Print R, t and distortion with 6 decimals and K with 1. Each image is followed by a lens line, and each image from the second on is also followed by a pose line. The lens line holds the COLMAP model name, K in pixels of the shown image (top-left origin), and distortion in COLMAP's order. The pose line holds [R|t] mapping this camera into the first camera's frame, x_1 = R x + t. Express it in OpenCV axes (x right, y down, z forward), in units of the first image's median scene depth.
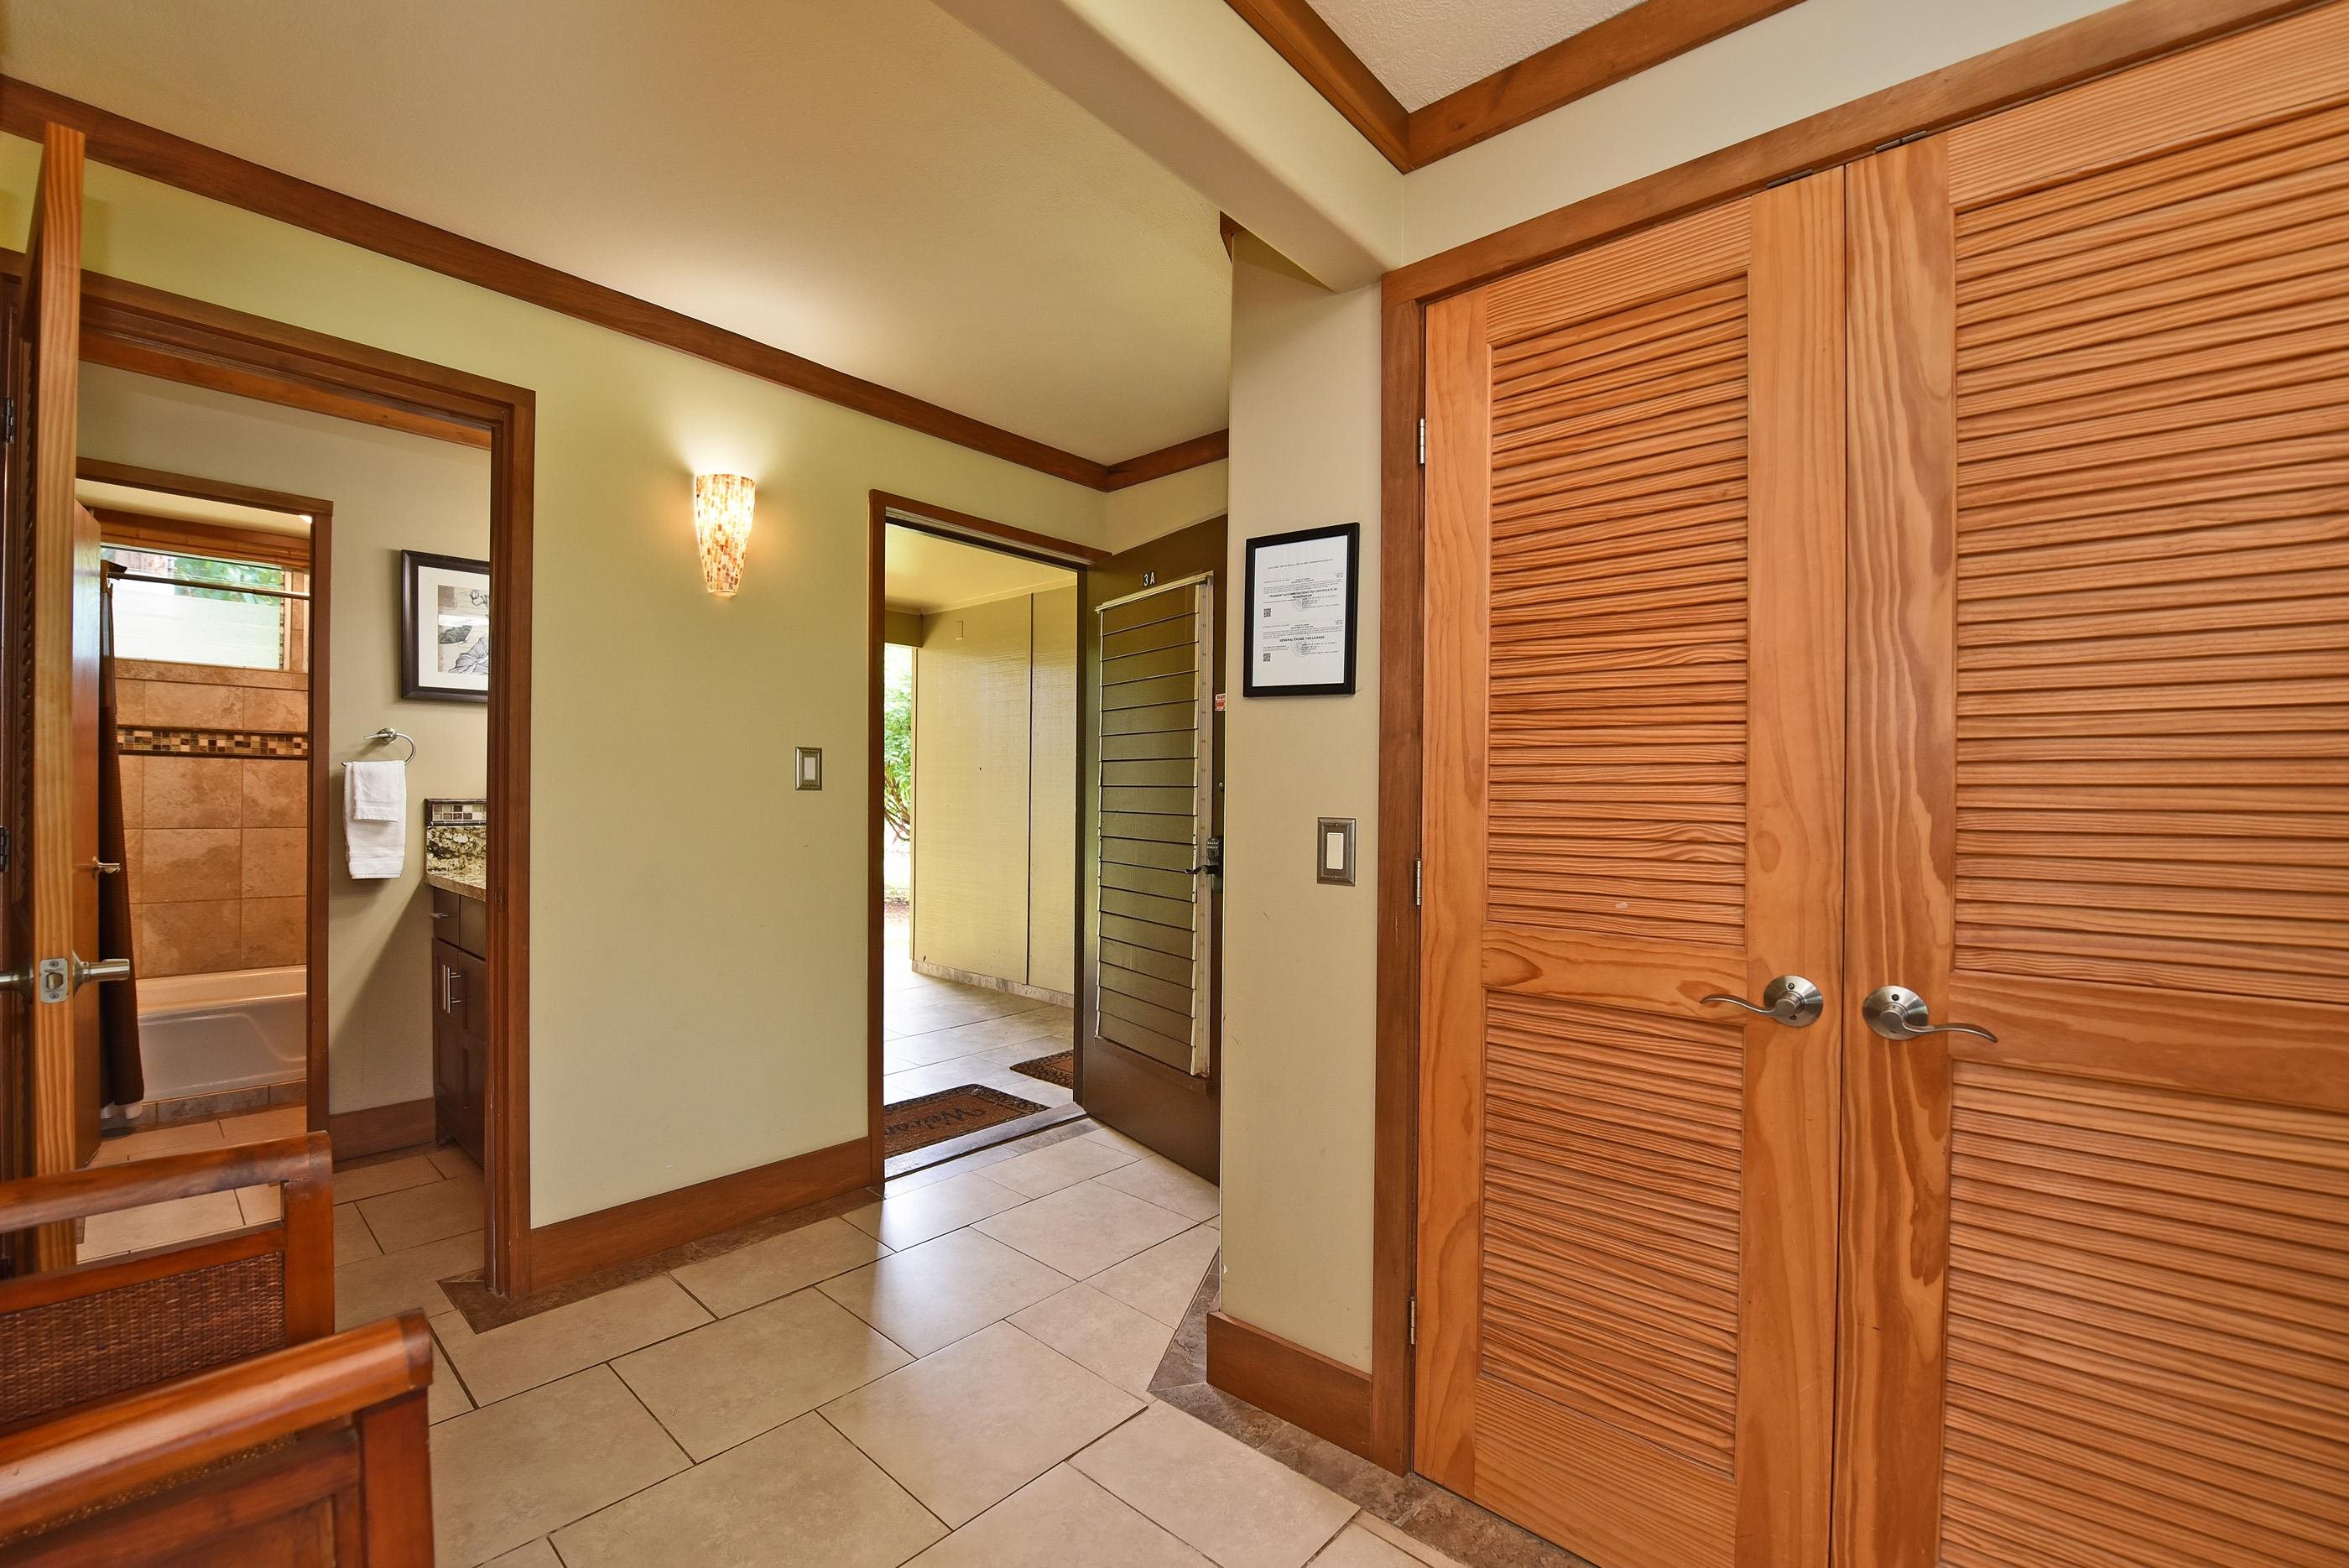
lens RADIAL K [[963.4, 0, 1155.2], [0, 963.4, 796.4], [0, 0, 1]] dist [-0.012804, -0.000528]
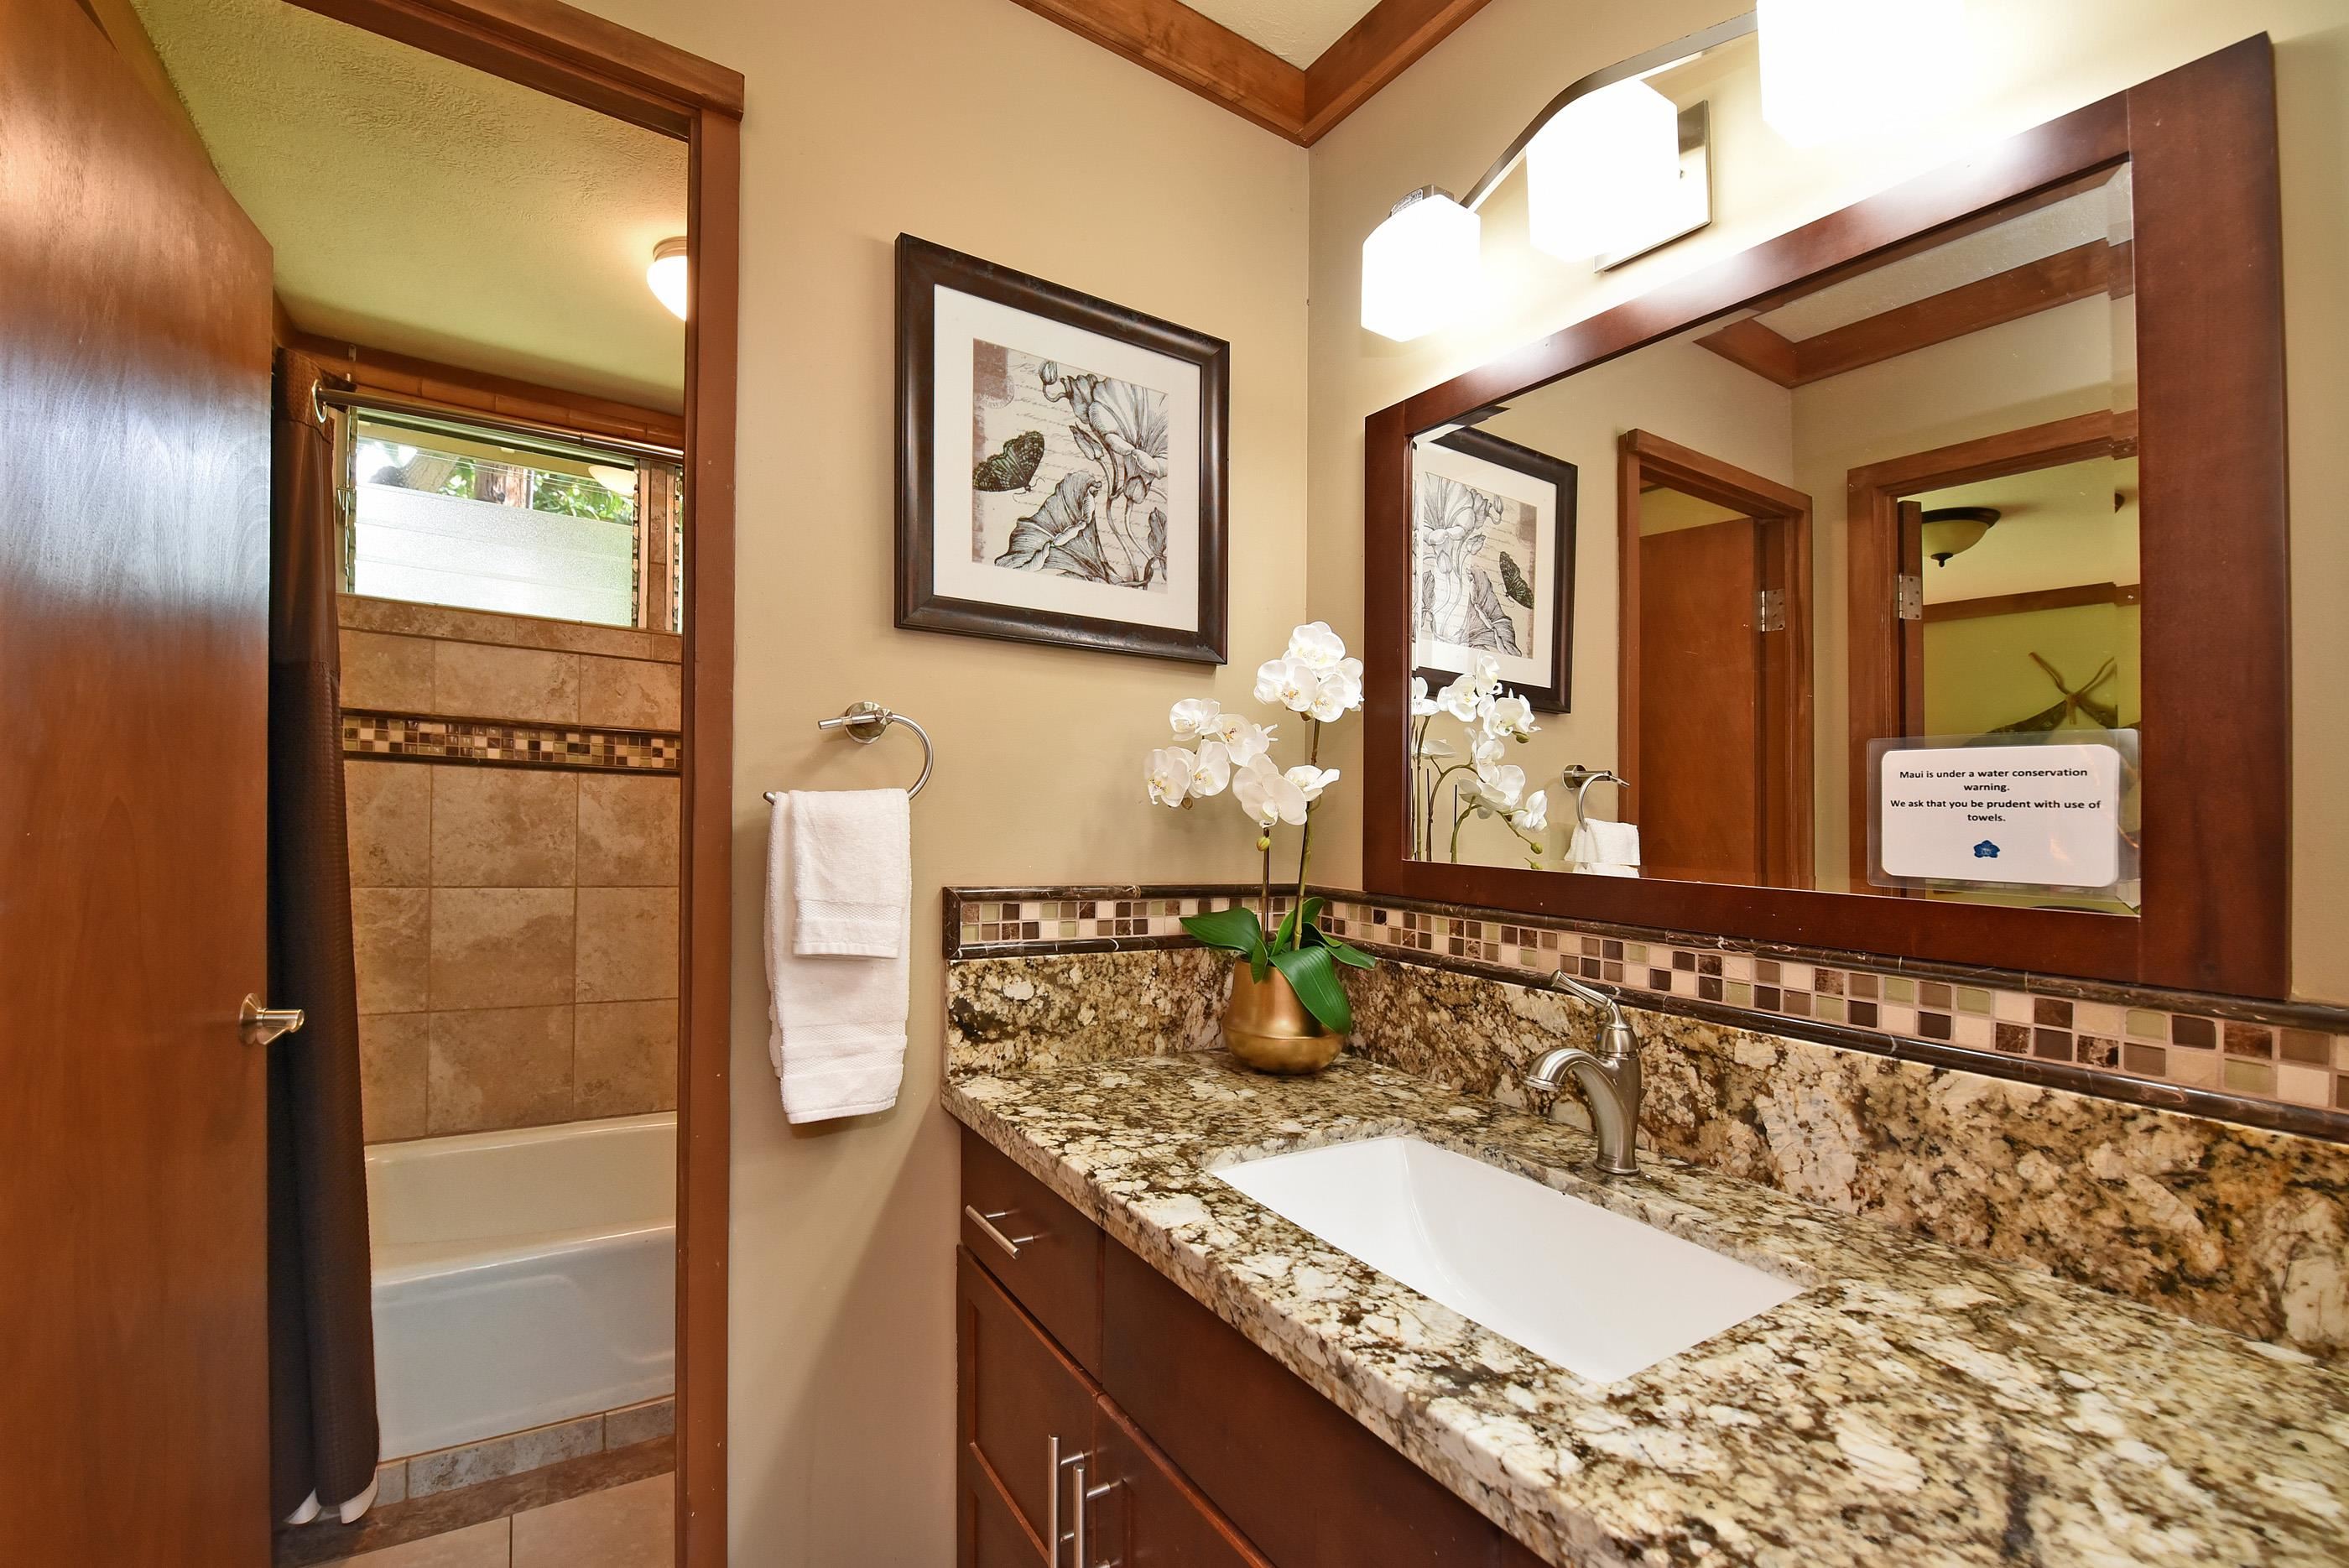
lens RADIAL K [[963.4, 0, 1212.0], [0, 963.4, 848.2], [0, 0, 1]] dist [-0.012804, -0.000528]
pose [[0.978073, 0.032205, -0.205758, -0.453664], [-0.025885, 0.999109, 0.033339, -0.023033], [0.206648, -0.027282, 0.978035, 0.503799]]
